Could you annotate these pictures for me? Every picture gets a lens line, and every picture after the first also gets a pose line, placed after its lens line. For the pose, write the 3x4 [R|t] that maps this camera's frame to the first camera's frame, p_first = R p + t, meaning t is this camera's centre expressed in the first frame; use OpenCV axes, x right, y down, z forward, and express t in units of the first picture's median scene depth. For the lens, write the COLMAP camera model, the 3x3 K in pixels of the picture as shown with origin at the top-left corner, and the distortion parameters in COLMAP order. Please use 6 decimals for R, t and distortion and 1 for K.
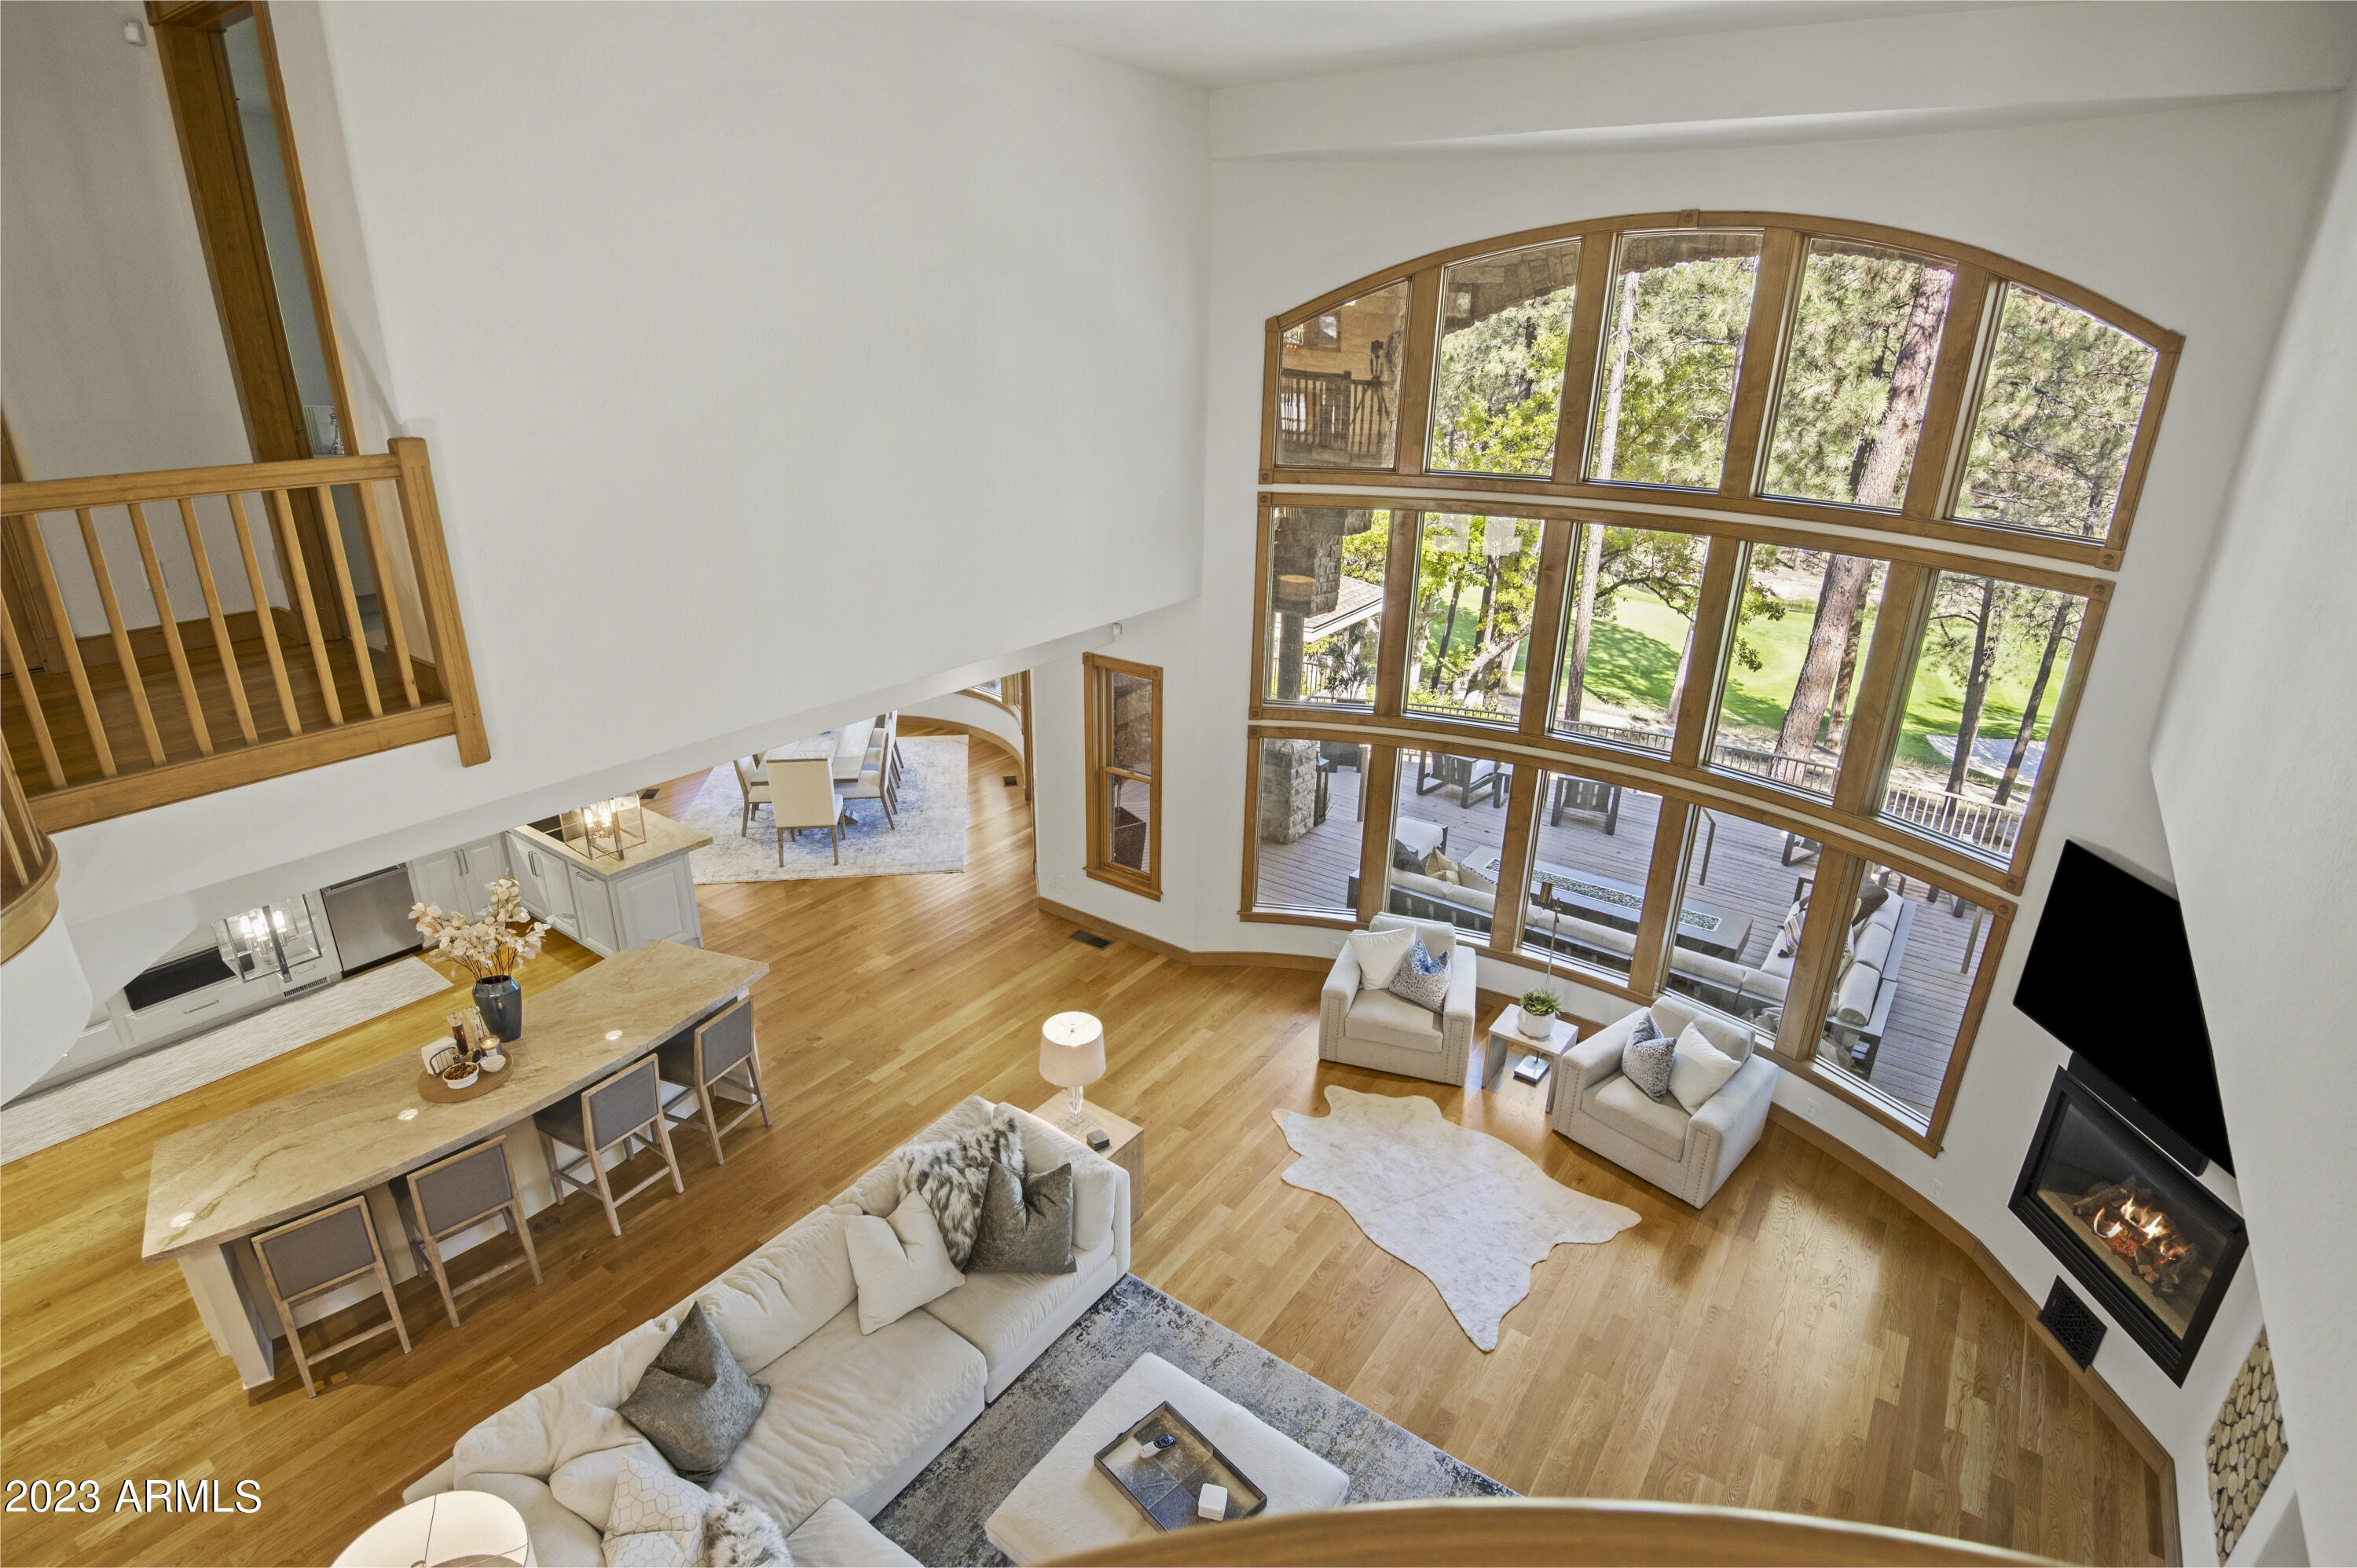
lens RADIAL K [[1148.0, 0, 1166.3], [0, 1148.0, 794.3], [0, 0, 1]] dist [-0.020119, -0.012826]
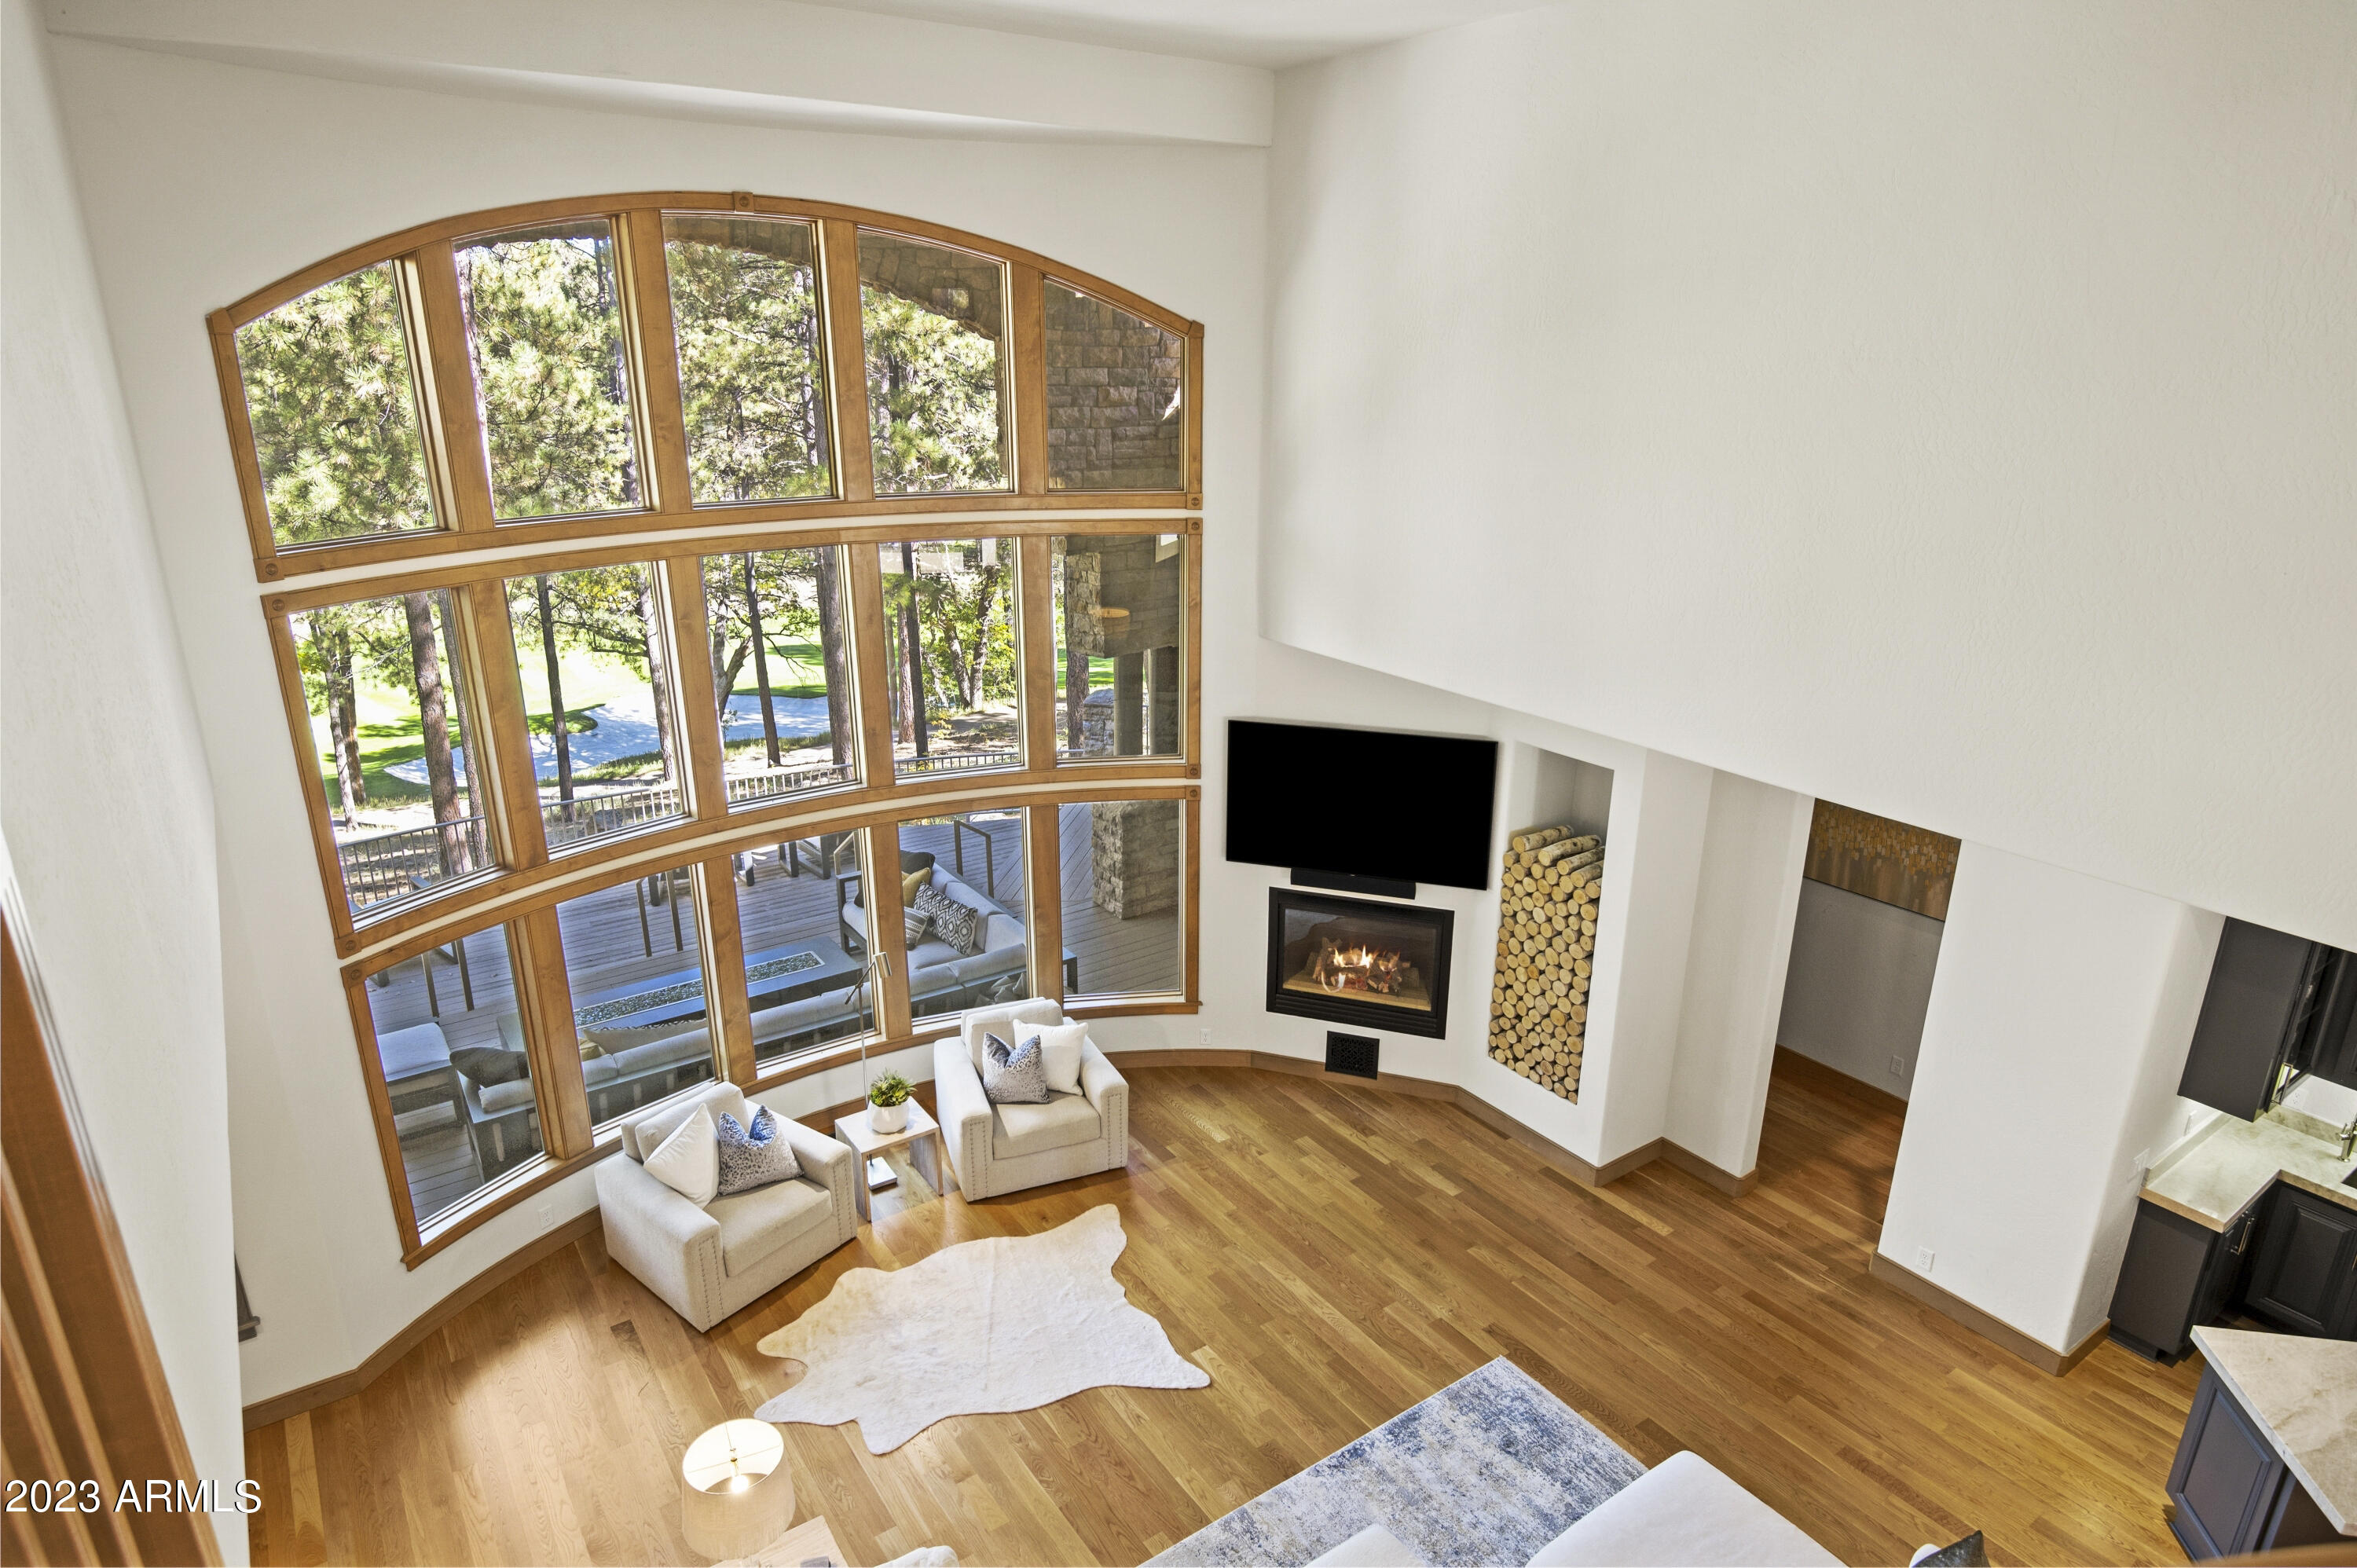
lens RADIAL K [[1337.8, 0, 1169.4], [0, 1337.8, 794.3], [0, 0, 1]] dist [-0.004264, -0.005806]
pose [[0.330133, -0.311703, 0.890985, -0.470310], [0.350341, 0.916946, 0.190975, -0.154570], [-0.876512, 0.249102, 0.411916, 0.367059]]
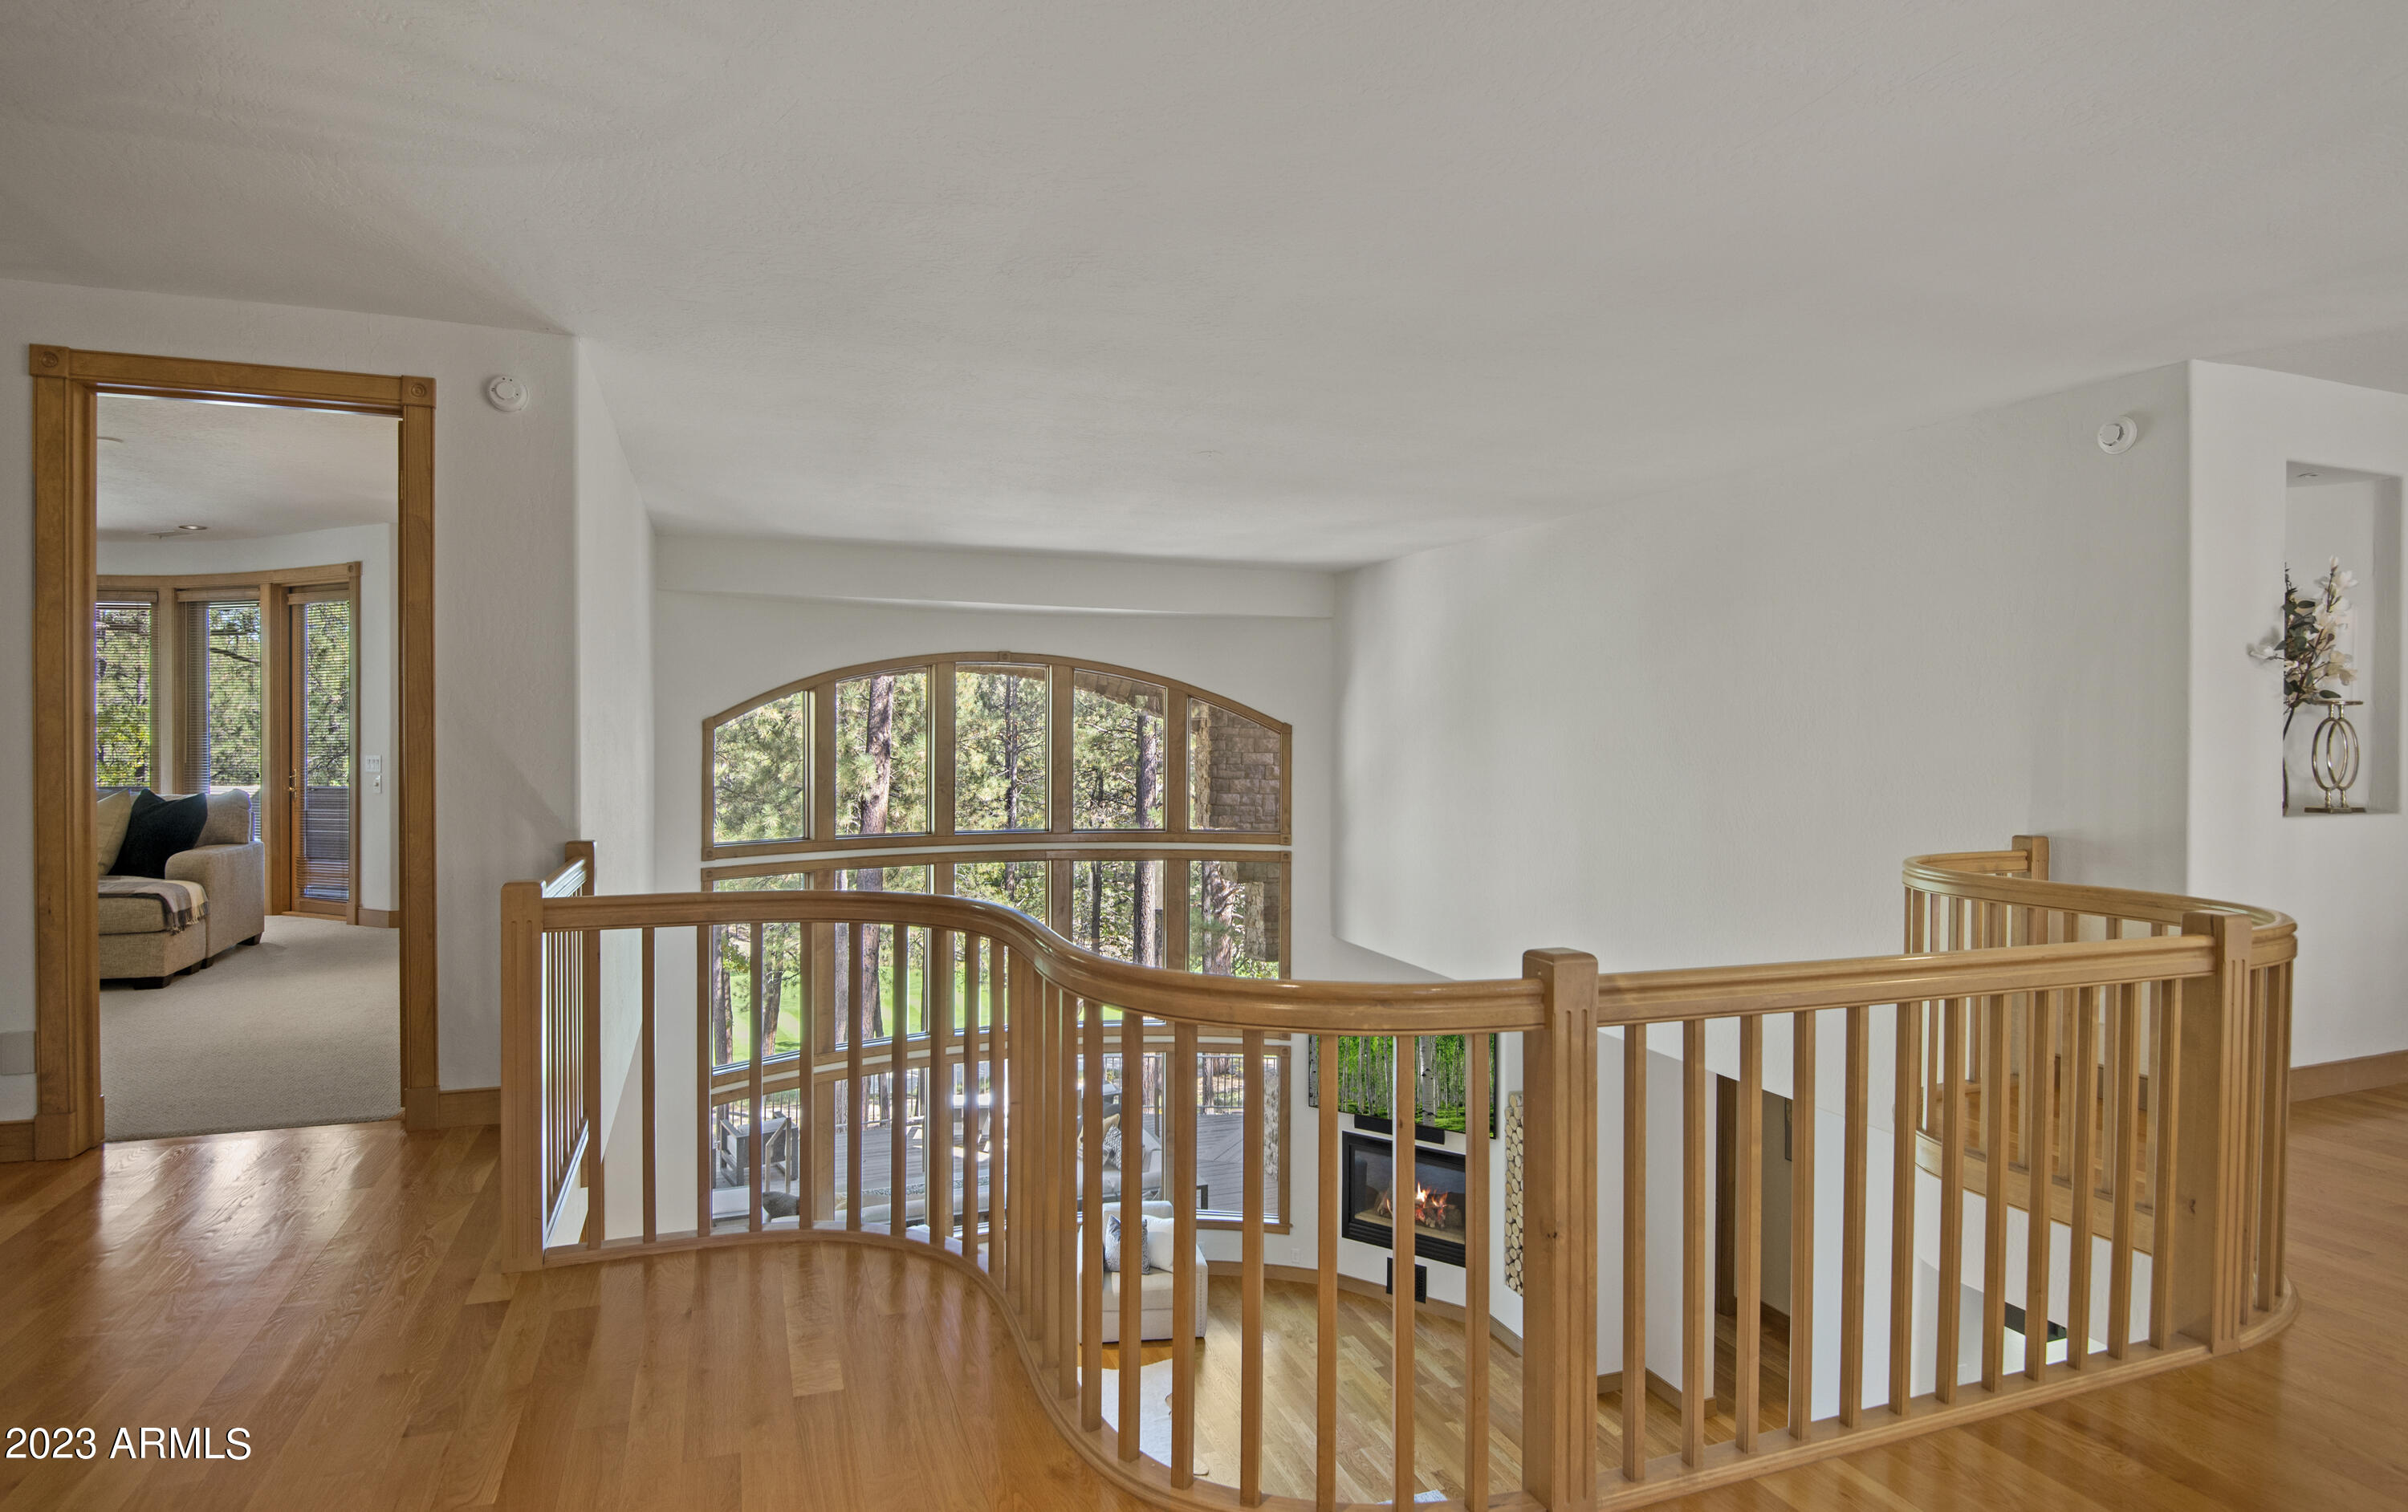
lens RADIAL K [[1275.3, 0, 1204.3], [0, 1275.3, 742.9], [0, 0, 1]] dist [-0.001811, -0.001098]
pose [[0.549395, -0.014084, 0.835444, -0.741131], [0.309304, 0.932258, -0.187685, -0.005210], [-0.776207, 0.361519, 0.516534, -0.025928]]
